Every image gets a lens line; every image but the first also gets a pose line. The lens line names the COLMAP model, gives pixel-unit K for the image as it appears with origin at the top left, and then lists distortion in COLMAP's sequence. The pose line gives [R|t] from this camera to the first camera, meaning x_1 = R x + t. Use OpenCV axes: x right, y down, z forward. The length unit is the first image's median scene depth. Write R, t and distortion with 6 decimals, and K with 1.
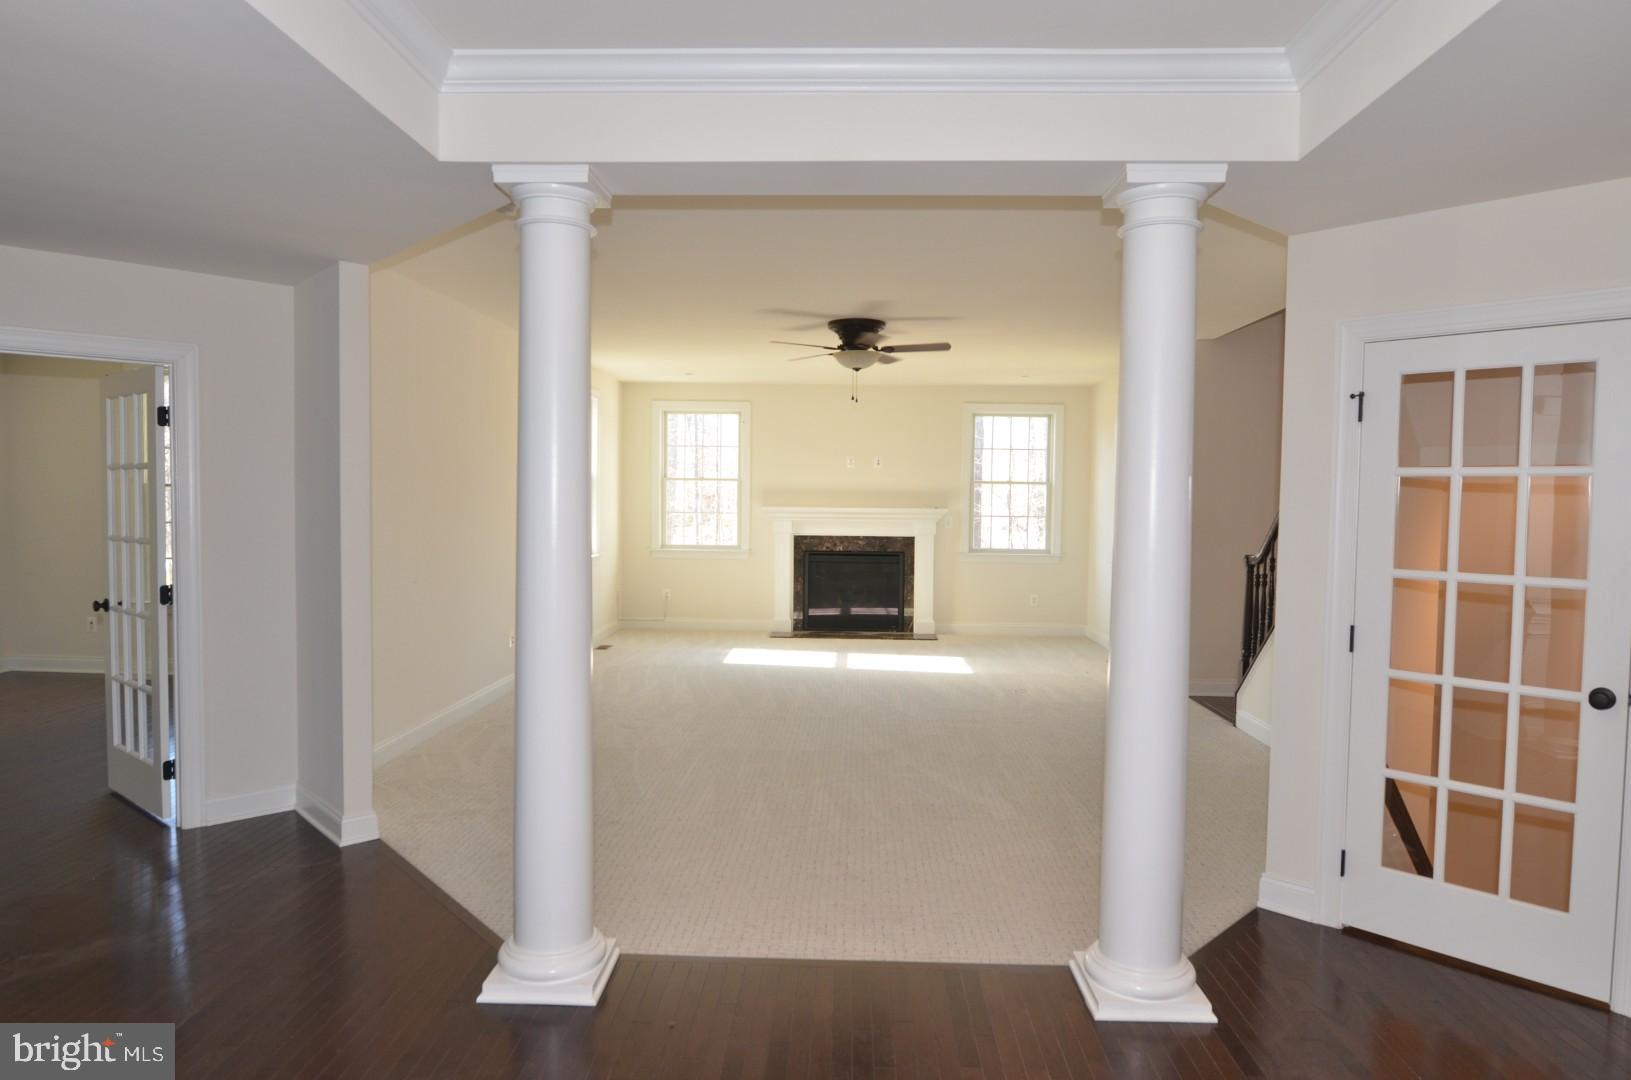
lens RADIAL K [[987.3, 0, 815.5], [0, 987.3, 540.0], [0, 0, 1]] dist [-0.002987, -0.000945]
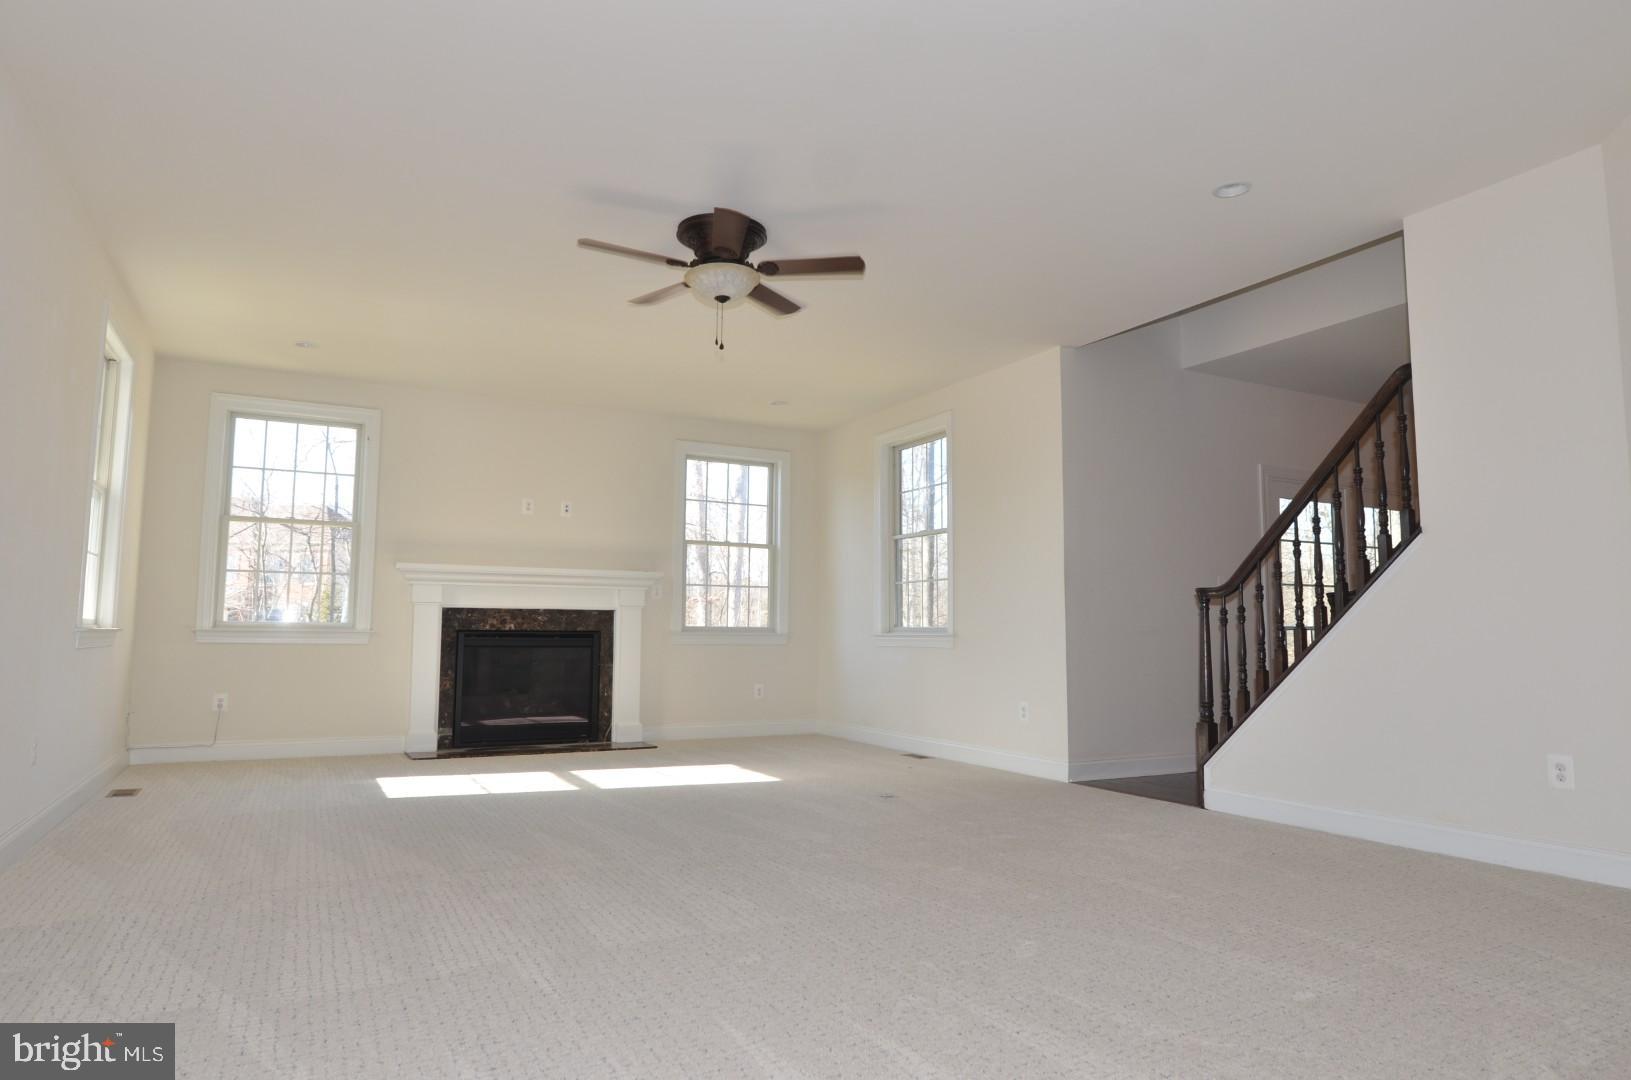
lens RADIAL K [[987.3, 0, 815.5], [0, 987.3, 540.0], [0, 0, 1]] dist [-0.002987, -0.000945]
pose [[0.869293, 0.040136, 0.492664, -0.135776], [0.025480, 0.991734, -0.125753, 0.041413], [-0.493639, 0.121870, 0.861085, 0.278660]]
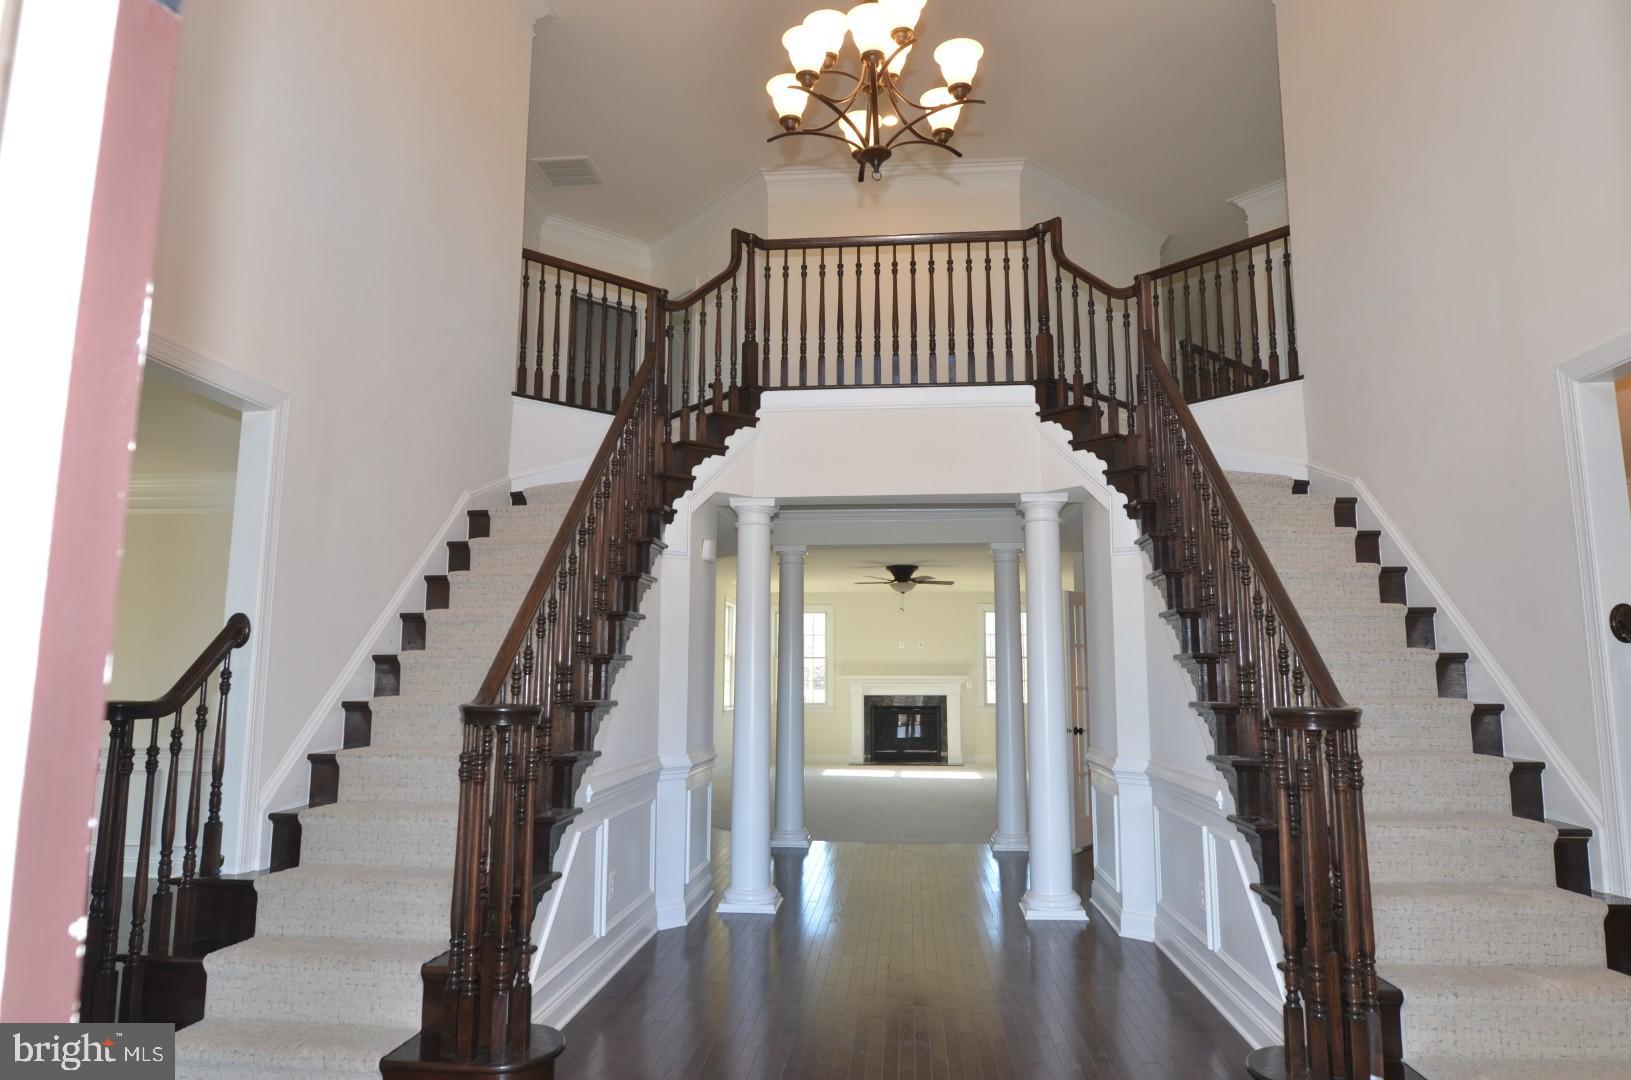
lens RADIAL K [[987.3, 0, 815.5], [0, 987.3, 540.0], [0, 0, 1]] dist [-0.002987, -0.000945]
pose [[0.998484, -0.022465, -0.050241, -0.014431], [0.011675, 0.978581, -0.205532, 0.070026], [0.053783, 0.204634, 0.977360, -0.488148]]
